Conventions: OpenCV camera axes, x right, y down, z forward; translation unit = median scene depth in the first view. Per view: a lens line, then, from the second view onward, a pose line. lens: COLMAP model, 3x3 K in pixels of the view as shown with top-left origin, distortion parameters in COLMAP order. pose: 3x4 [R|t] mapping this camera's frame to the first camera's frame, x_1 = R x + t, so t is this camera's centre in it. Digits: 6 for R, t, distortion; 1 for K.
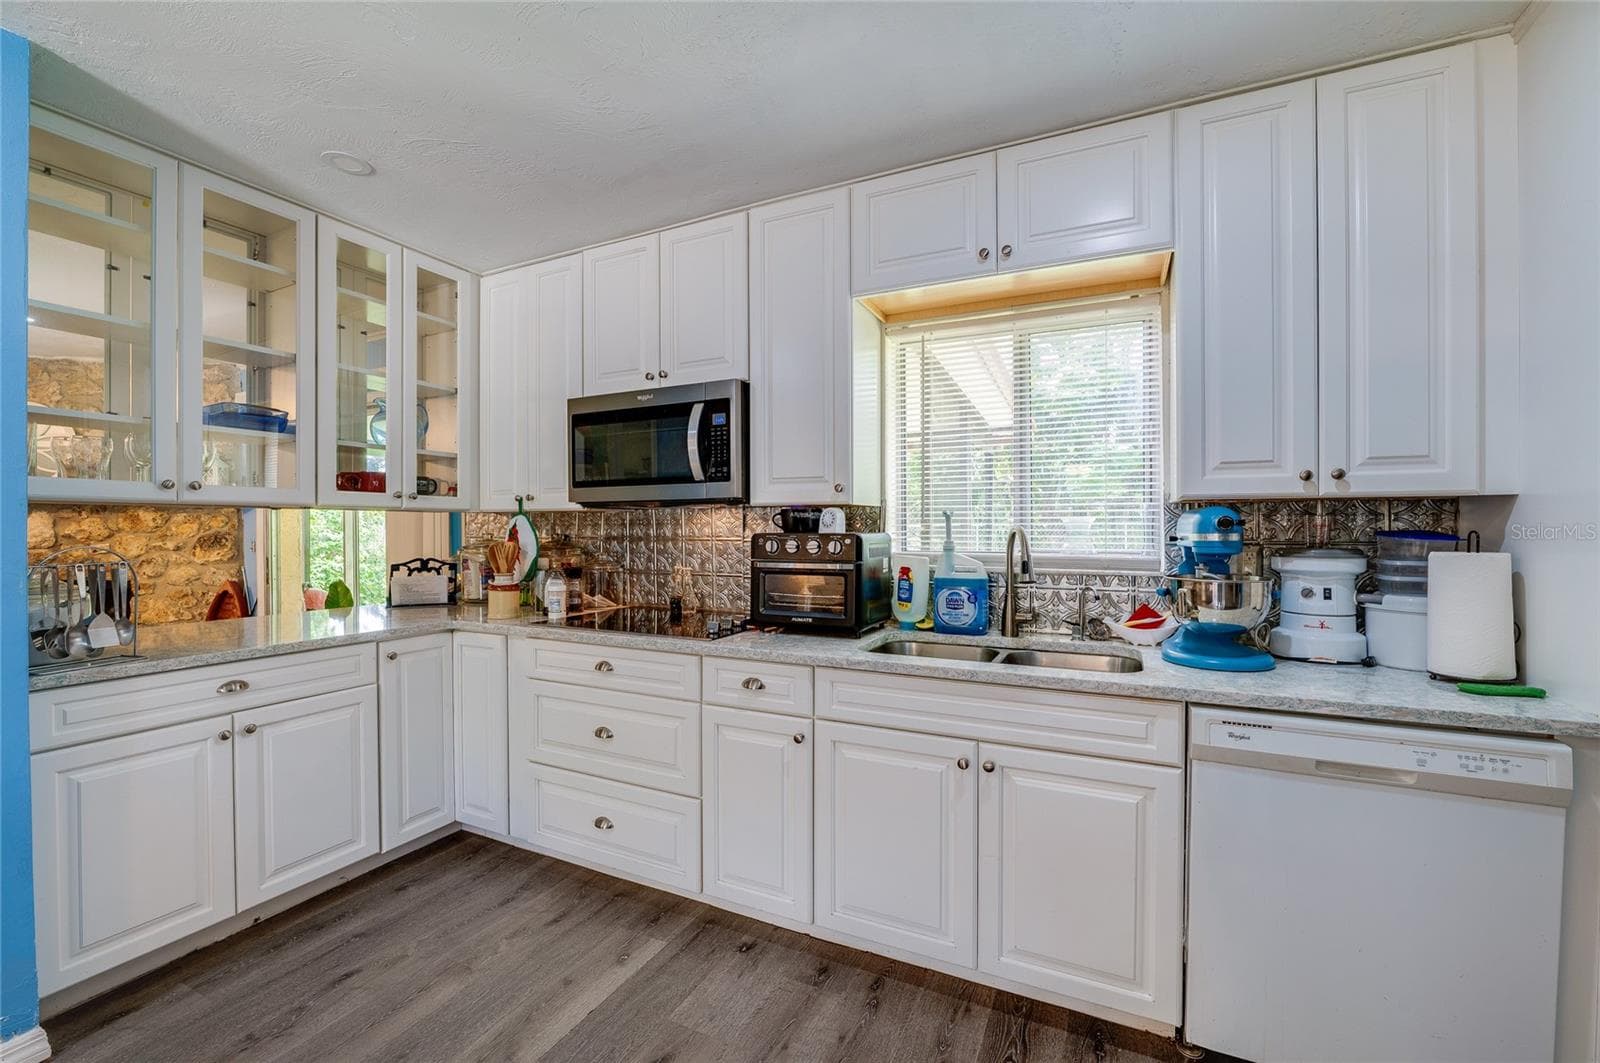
lens RADIAL K [[645.4, 0, 803.5], [0, 645.4, 530.9], [0, 0, 1]] dist [-0.018069, 0.001533]
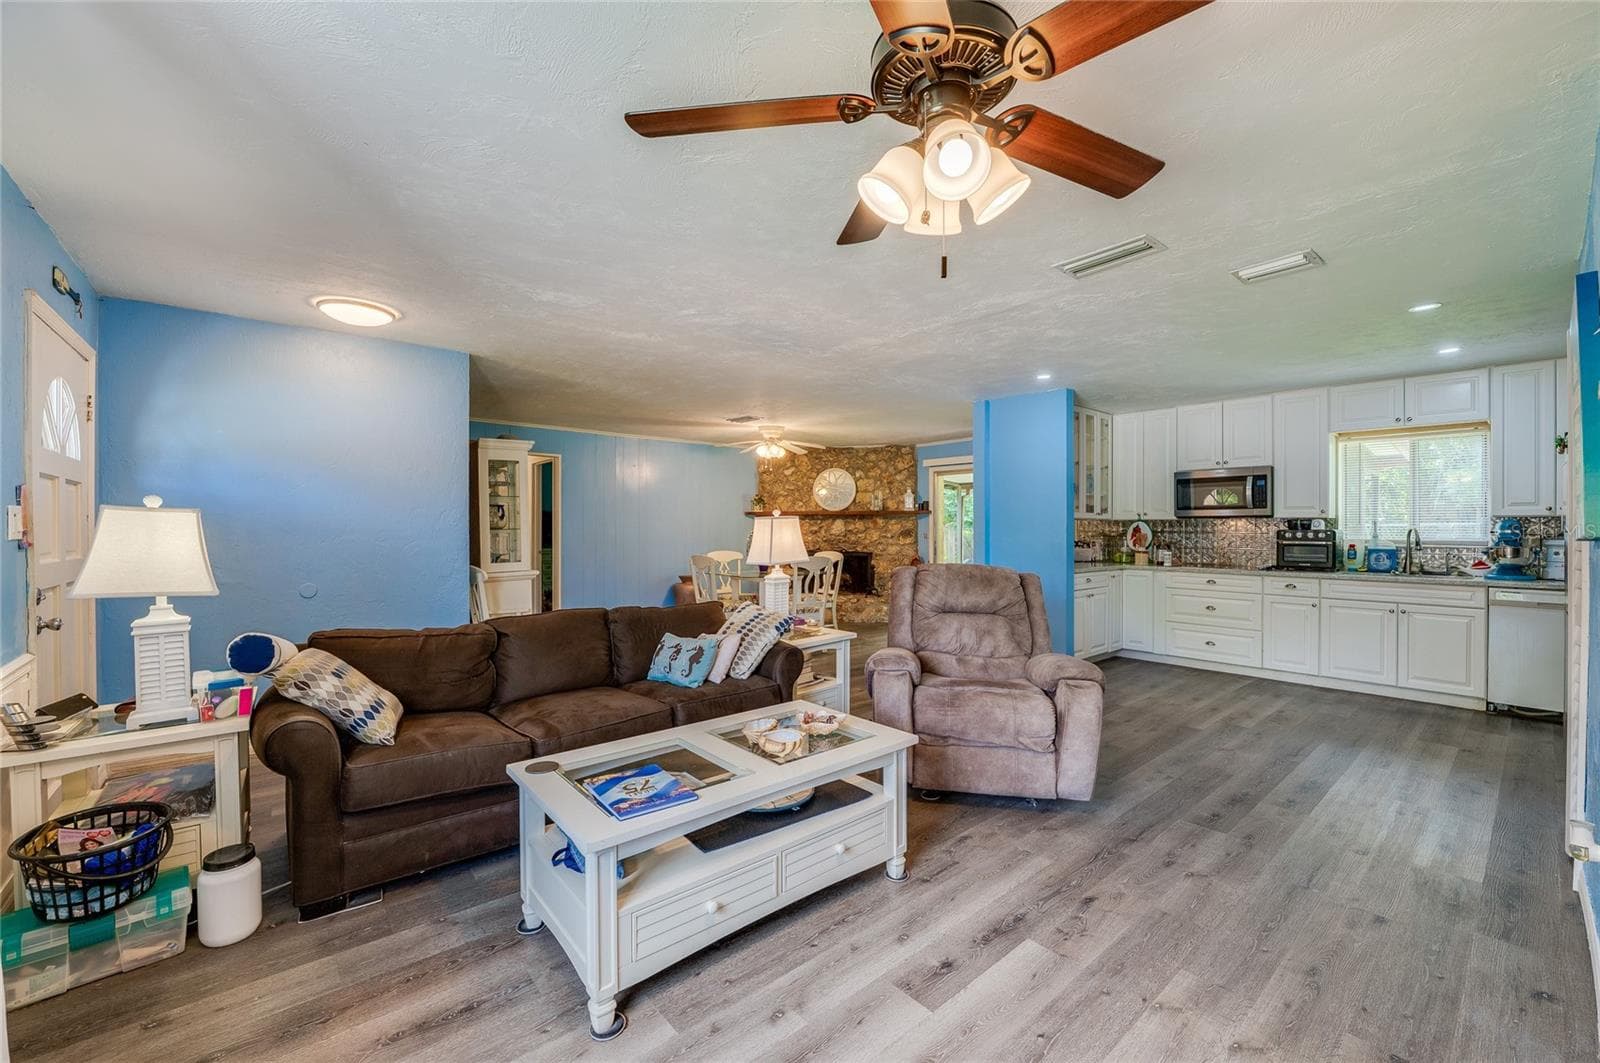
lens RADIAL K [[645.4, 0, 834.0], [0, 645.4, 530.6], [0, 0, 1]] dist [-0.018069, 0.001533]
pose [[0.926500, 0.003048, -0.376282, -0.742165], [-0.002316, 0.999994, 0.002398, 0.005387], [0.376287, -0.001350, 0.926502, -1.924246]]
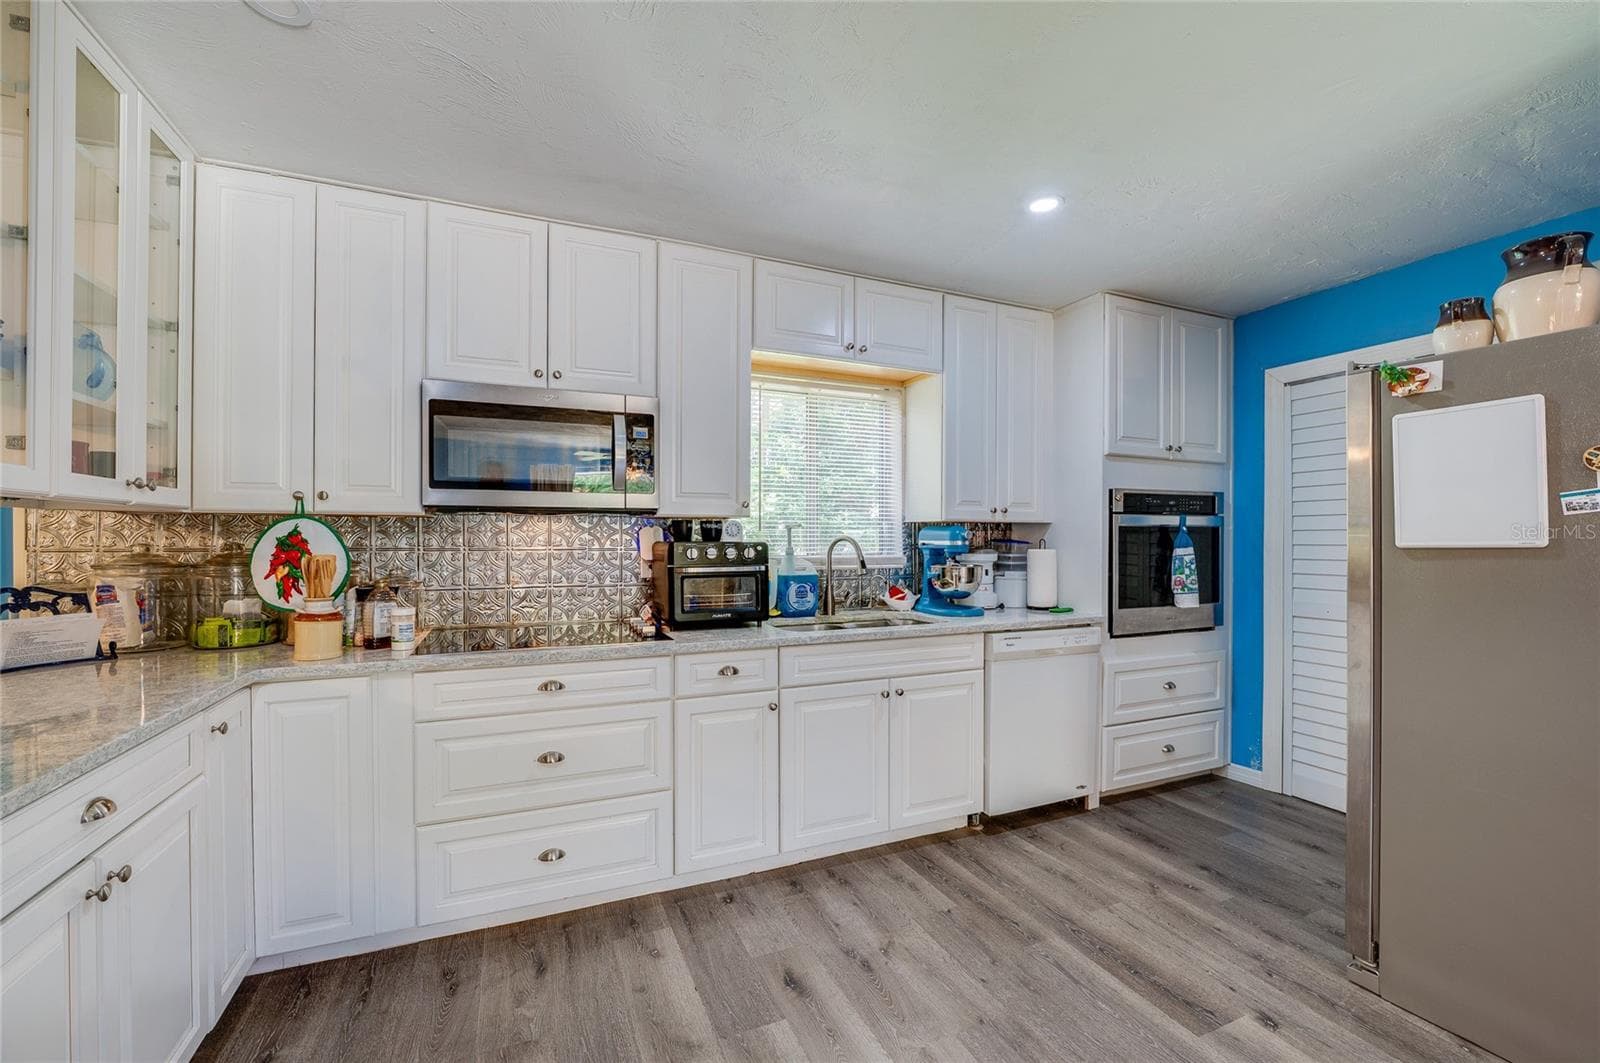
lens RADIAL K [[645.4, 0, 804.1], [0, 645.4, 536.9], [0, 0, 1]] dist [-0.018069, 0.001533]
pose [[0.657751, 0.001895, 0.753233, -0.773114], [0.001022, 0.999994, -0.003408, -0.001002], [-0.753235, 0.003011, 0.657745, 0.116383]]
